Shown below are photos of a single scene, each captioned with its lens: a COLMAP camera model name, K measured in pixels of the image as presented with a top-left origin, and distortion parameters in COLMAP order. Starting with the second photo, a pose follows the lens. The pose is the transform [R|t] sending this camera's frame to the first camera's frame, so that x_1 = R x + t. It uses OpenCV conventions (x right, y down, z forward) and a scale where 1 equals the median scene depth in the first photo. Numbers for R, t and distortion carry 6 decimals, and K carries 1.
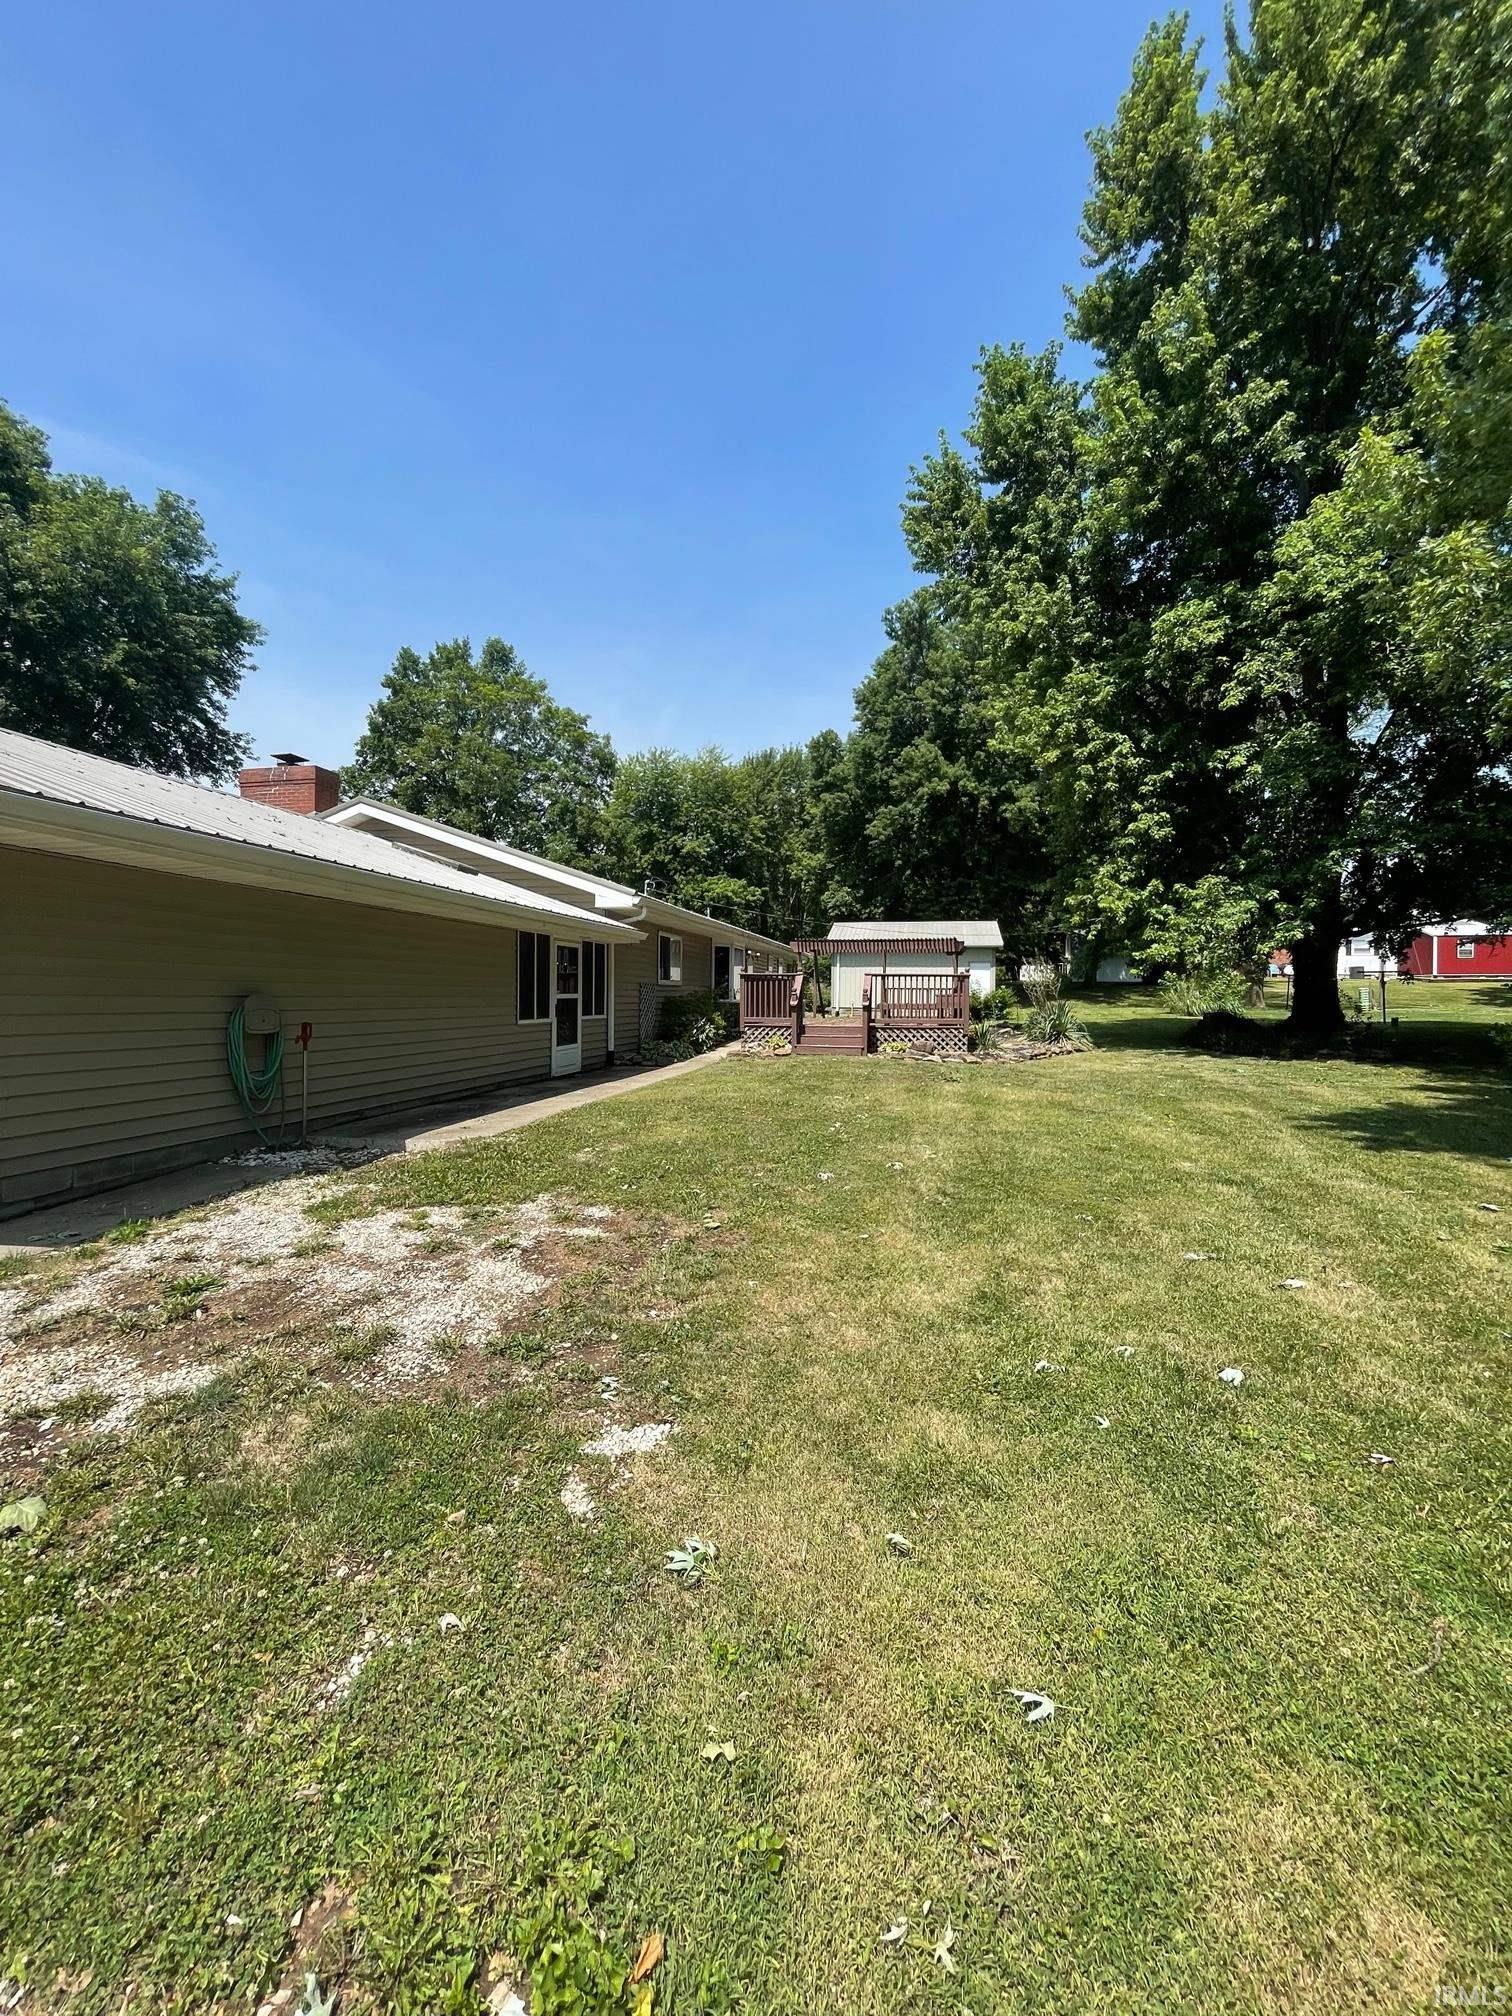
lens RADIAL K [[819.4, 0, 750.2], [0, 819.4, 1004.7], [0, 0, 1]] dist [-0.007948, 0.001788]
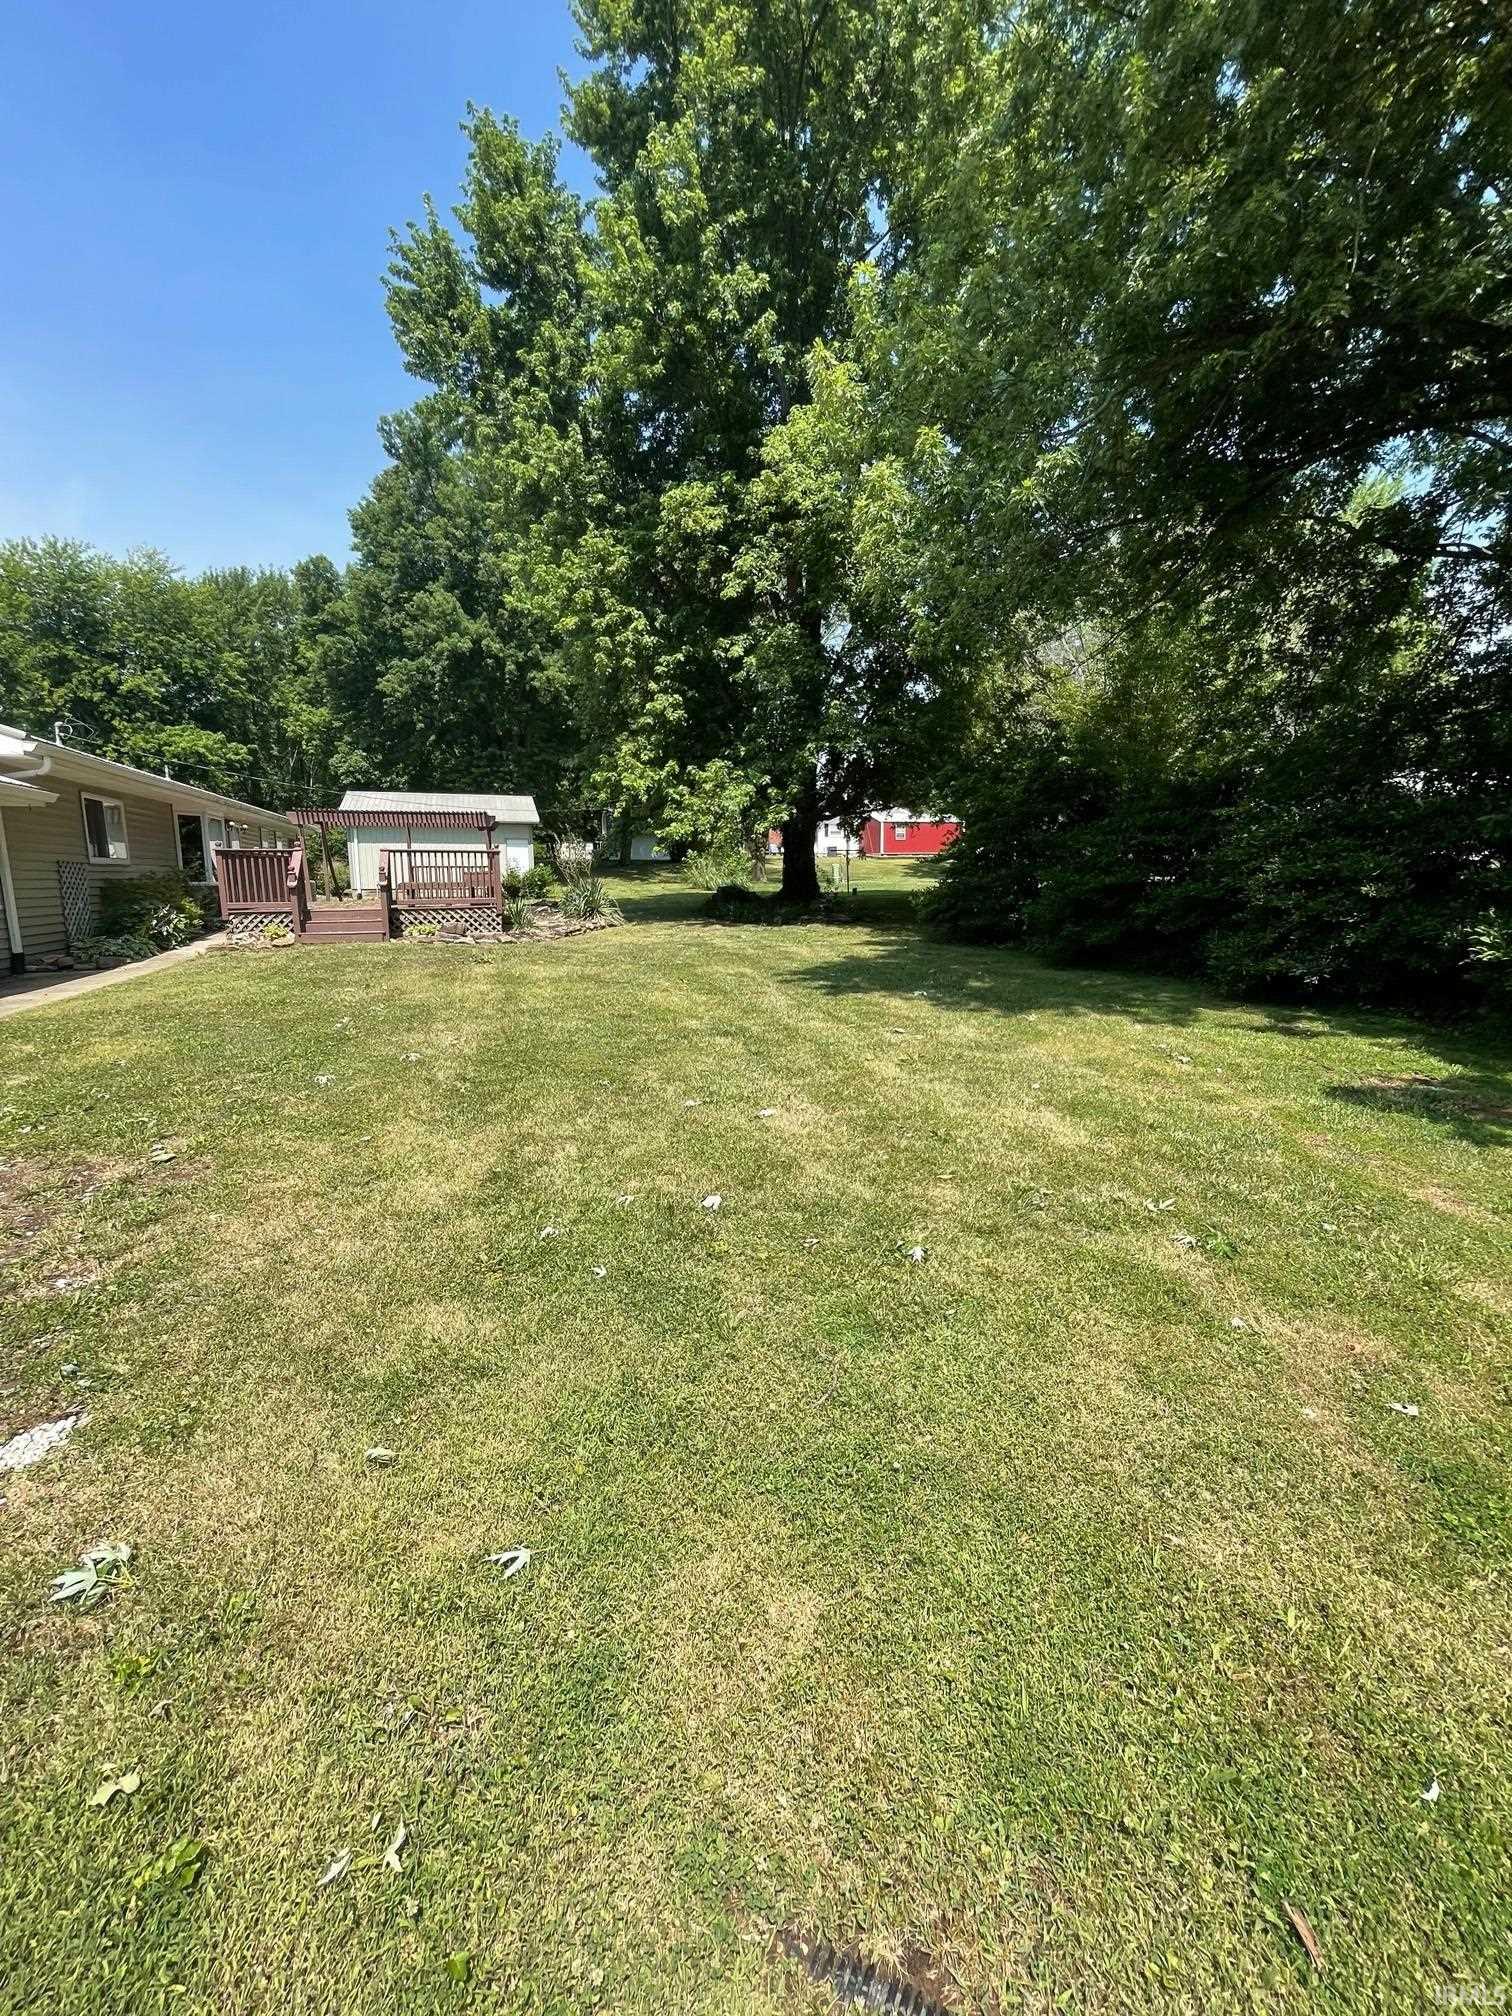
lens RADIAL K [[819.4, 0, 764.6], [0, 819.4, 1006.9], [0, 0, 1]] dist [-0.007948, 0.001788]
pose [[0.849472, -0.095547, 0.518911, 0.016651], [0.017353, 0.987994, 0.153513, 0.002066], [-0.527349, -0.121400, 0.840931, 0.005936]]
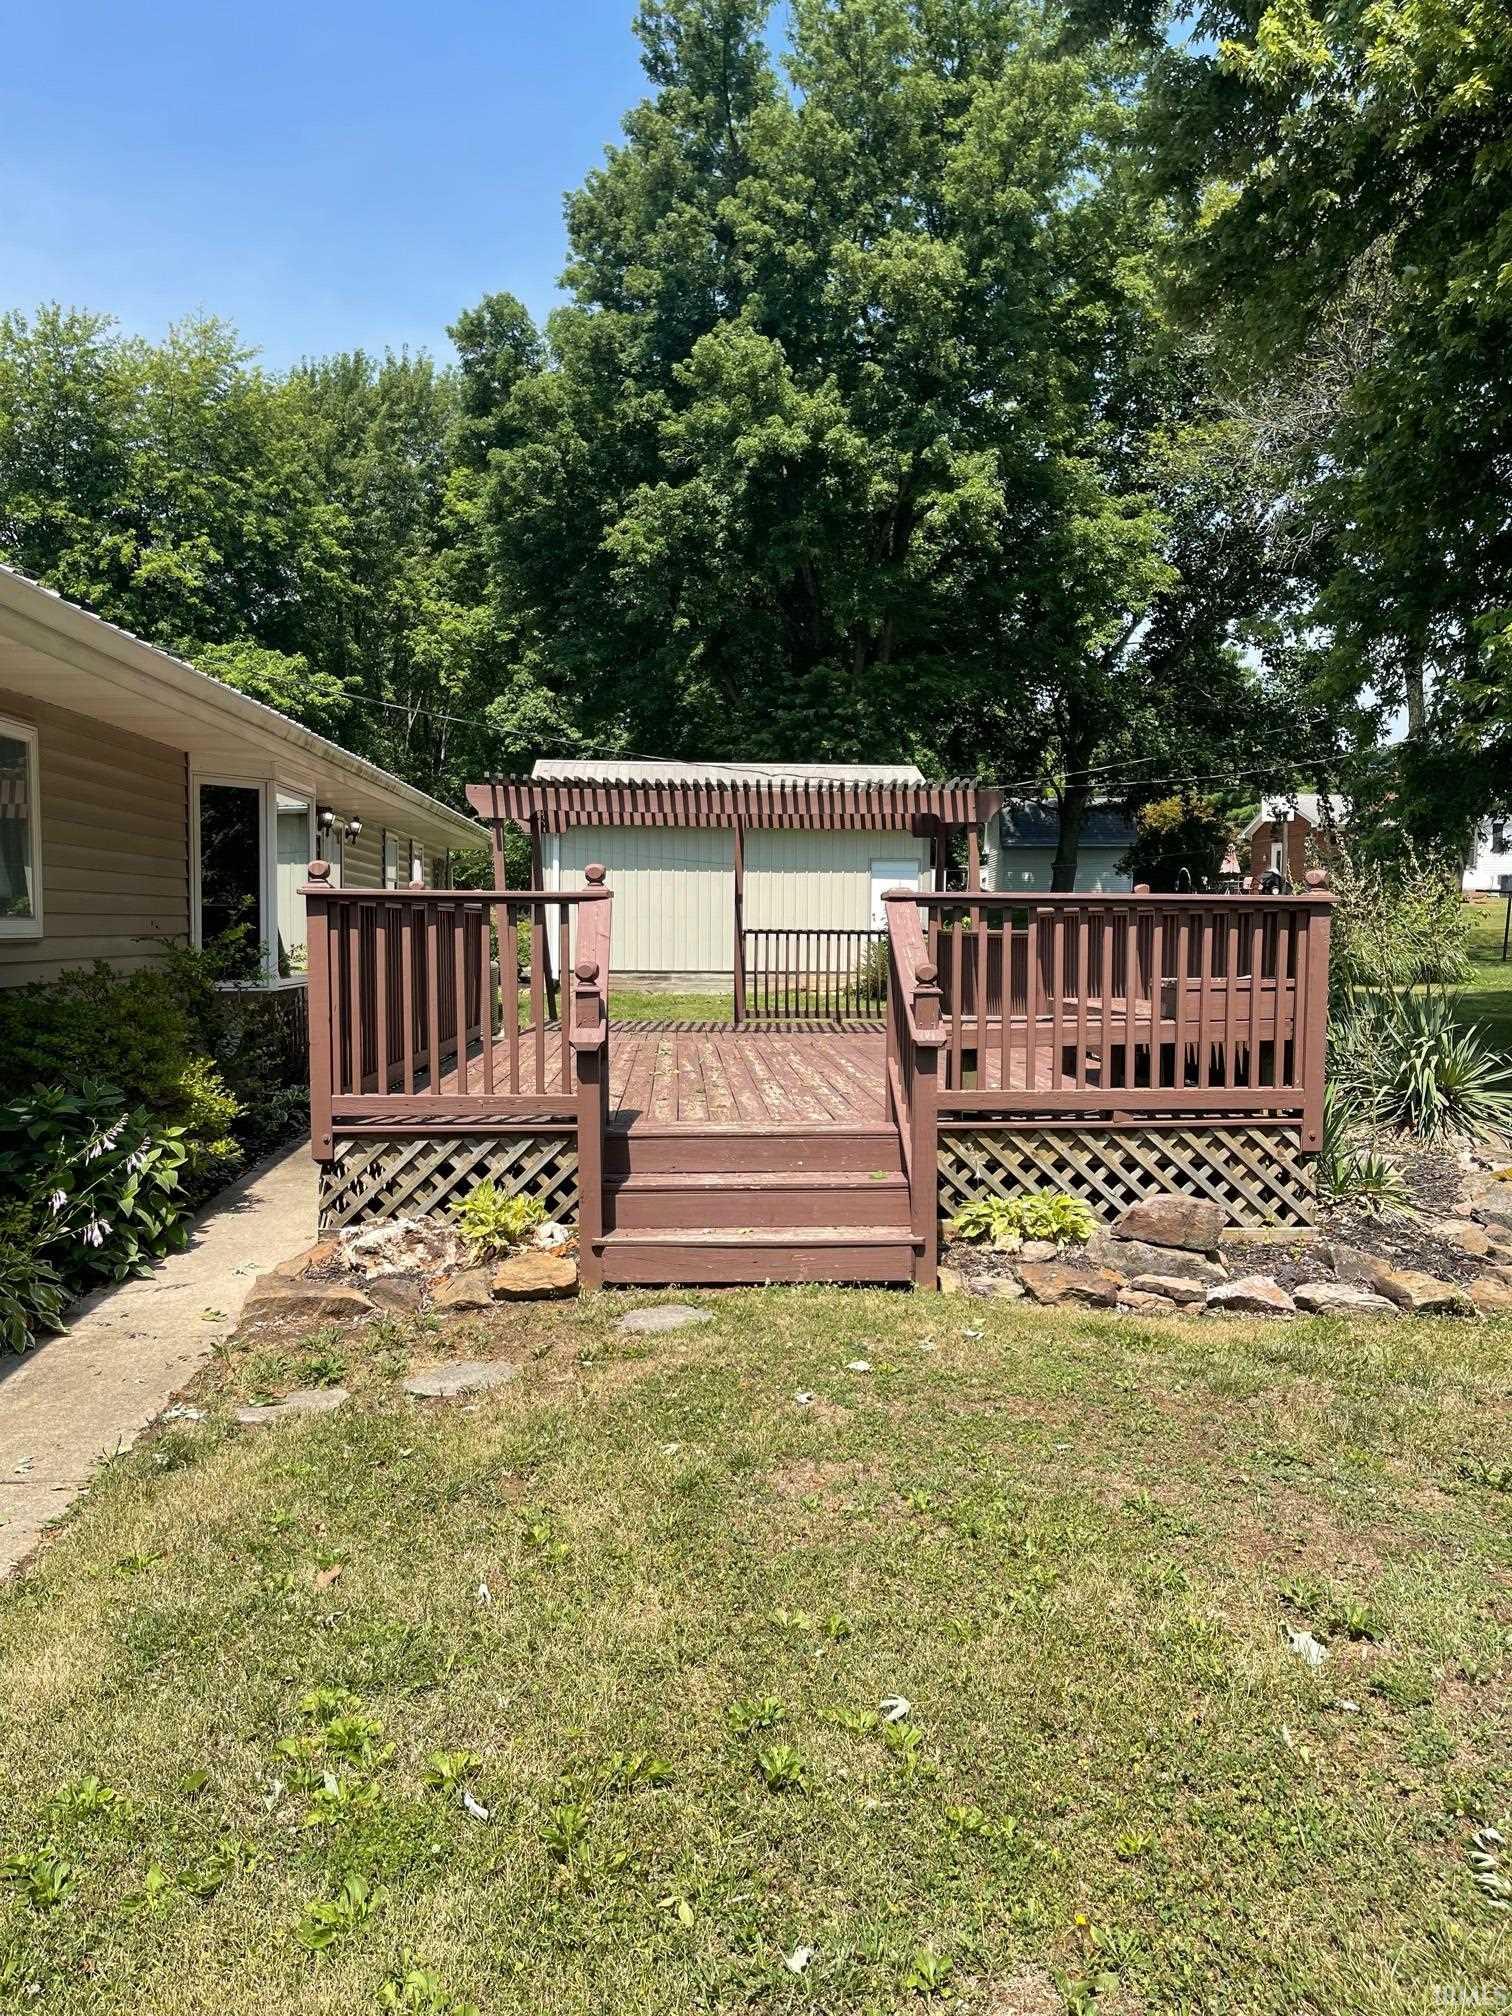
lens RADIAL K [[1532.2, 0, 772.1], [0, 1532.2, 1039.6], [0, 0, 1]] dist [0.025178, -0.033021]
pose [[0.958790, -0.022302, 0.283237, -0.010078], [0.004424, 0.997965, 0.063604, -0.024733], [-0.284080, -0.059729, 0.956938, 0.601512]]
